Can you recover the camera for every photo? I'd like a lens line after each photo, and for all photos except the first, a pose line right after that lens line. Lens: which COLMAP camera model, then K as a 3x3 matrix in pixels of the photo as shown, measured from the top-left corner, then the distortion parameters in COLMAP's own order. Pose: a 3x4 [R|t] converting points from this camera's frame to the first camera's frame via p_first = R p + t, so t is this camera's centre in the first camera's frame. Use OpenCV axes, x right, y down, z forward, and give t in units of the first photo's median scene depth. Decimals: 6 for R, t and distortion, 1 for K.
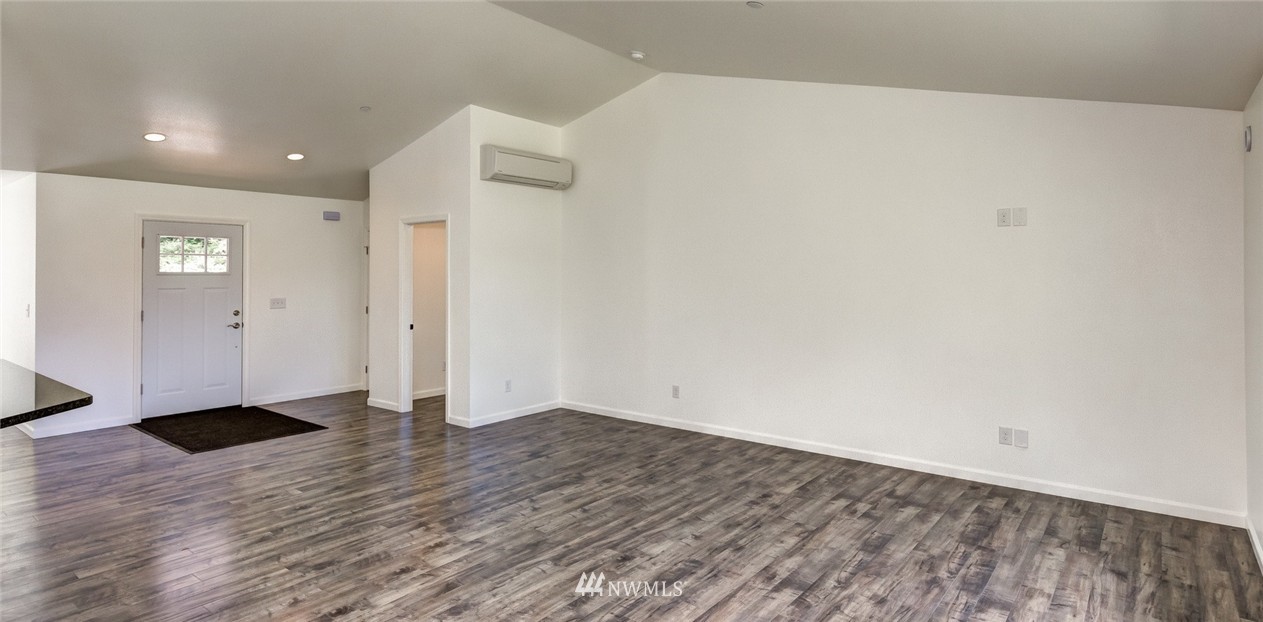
lens RADIAL K [[634.3, 0, 639.4], [0, 634.3, 275.1], [0, 0, 1]] dist [0.015436, 0.000912]
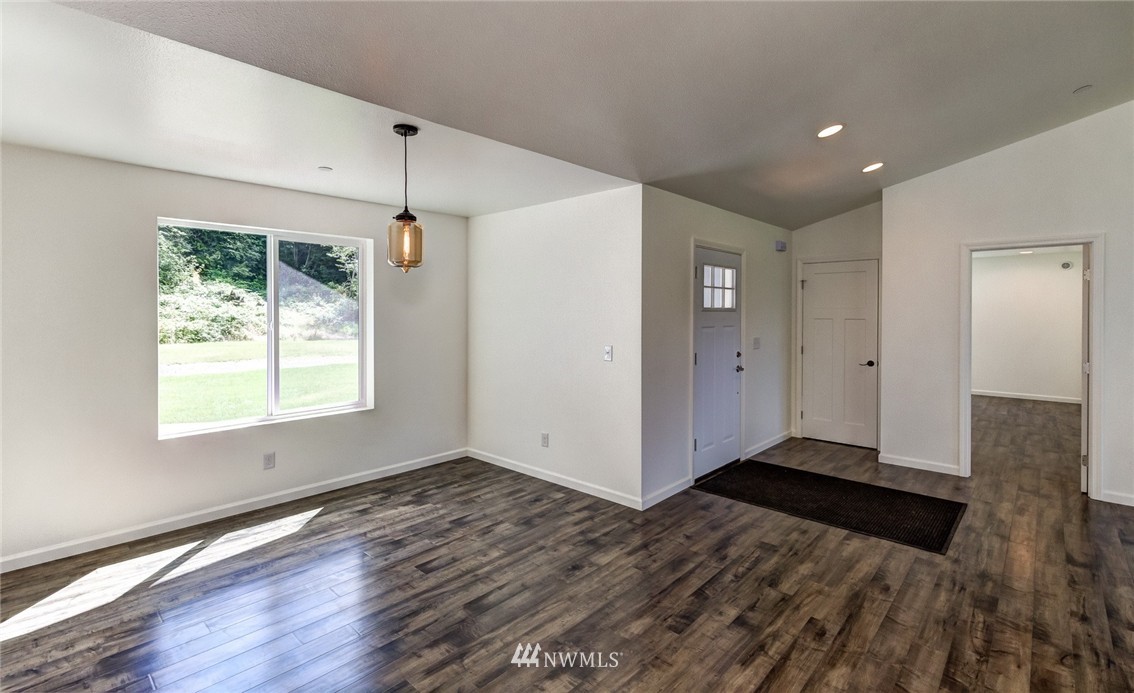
lens RADIAL K [[515.3, 0, 558.1], [0, 515.3, 324.0], [0, 0, 1]] dist [0.003359, -0.002640]
pose [[0.993944, 0.006555, -0.109688, -1.431032], [-0.004206, 0.999757, 0.021638, 0.006740], [0.109803, -0.021045, 0.993730, 0.491881]]
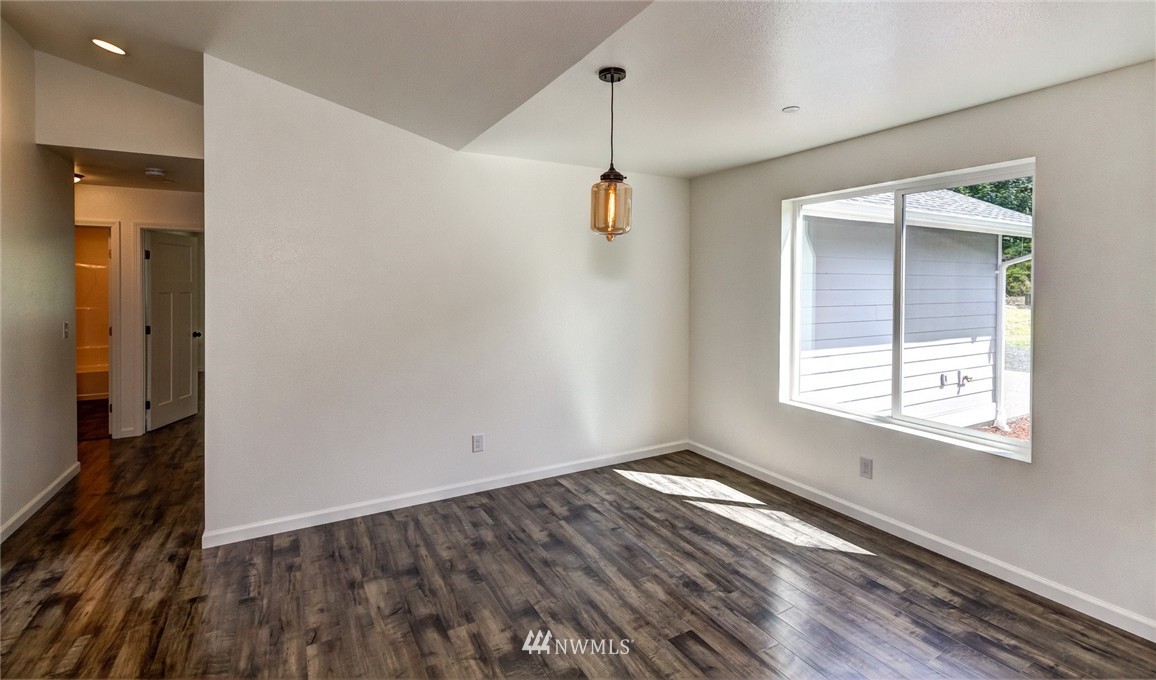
lens RADIAL K [[526.3, 0, 583.1], [0, 526.3, 288.4], [0, 0, 1]] dist [0.003351, -0.000255]
pose [[-0.396797, 0.012302, -0.917824, -1.154232], [-0.003341, 0.999884, 0.014846, 0.000436], [0.917900, 0.008958, -0.396710, 1.326065]]
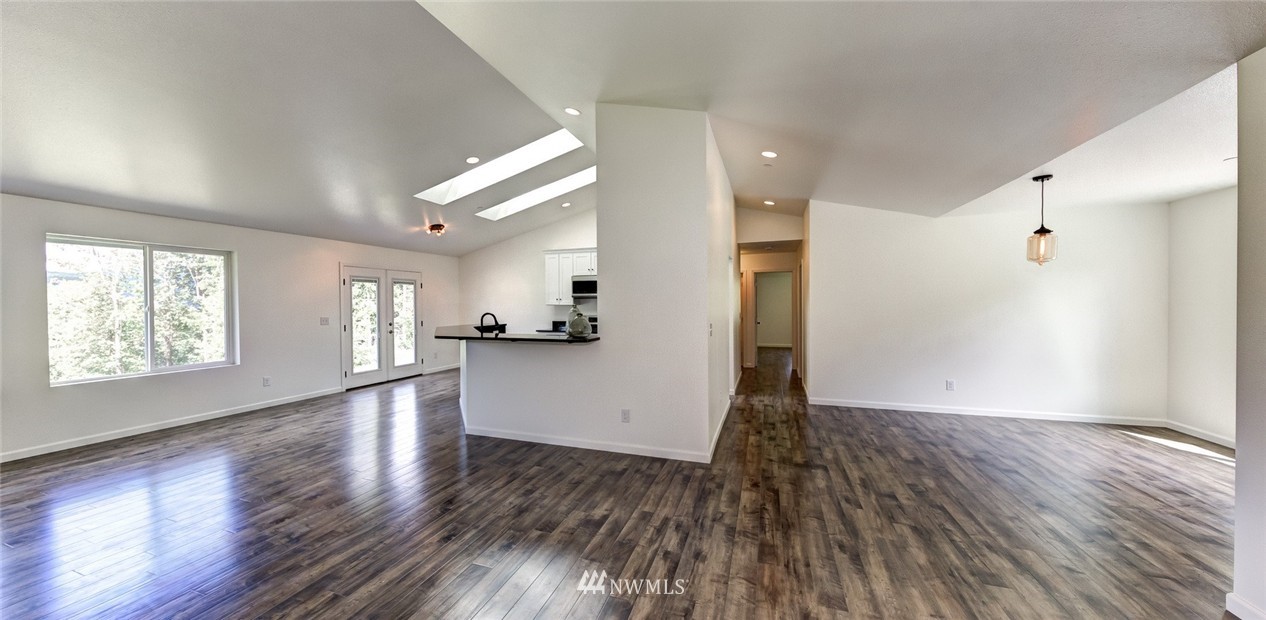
lens RADIAL K [[412.8, 0, 626.3], [0, 412.8, 306.0], [0, 0, 1]] dist [-0.001042, -0.000326]
pose [[-0.950279, 0.013072, -0.311126, -0.602653], [0.009115, 0.999858, 0.014170, 0.021913], [0.311267, 0.010629, -0.950263, 1.673748]]
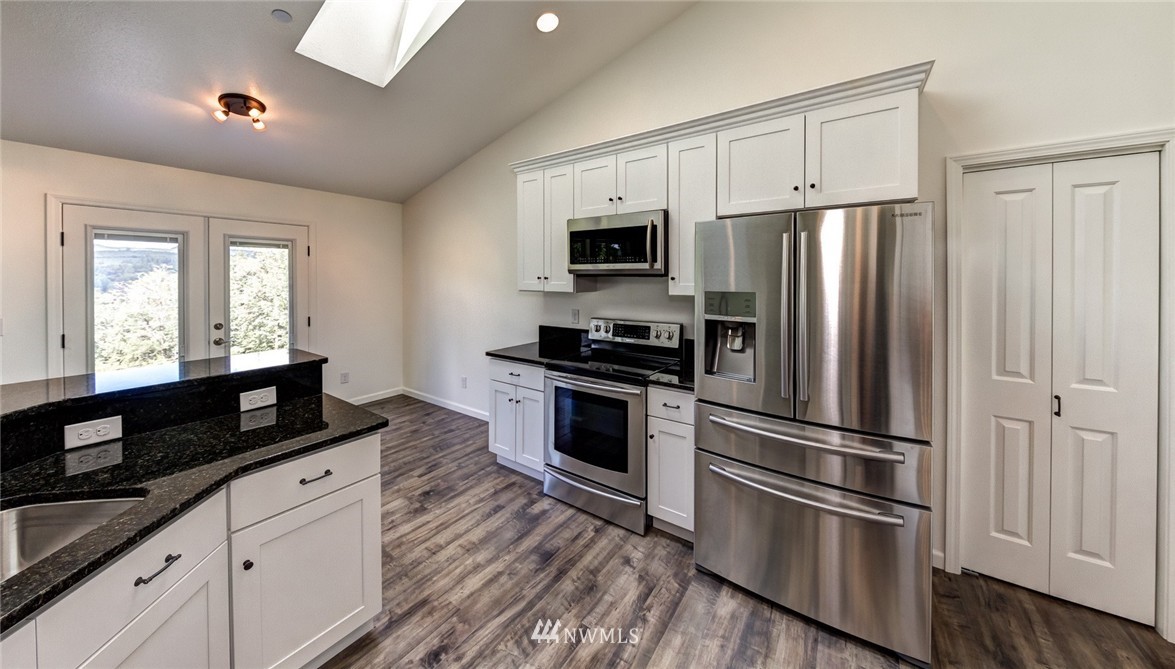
lens RADIAL K [[385.7, 0, 580.2], [0, 385.7, 278.5], [0, 0, 1]] dist [0.013609, -0.000085]
pose [[-0.999639, 0.006322, -0.026100, -0.953551], [0.006137, 0.999955, 0.007194, 0.011568], [0.026144, 0.007031, -0.999633, 0.509222]]
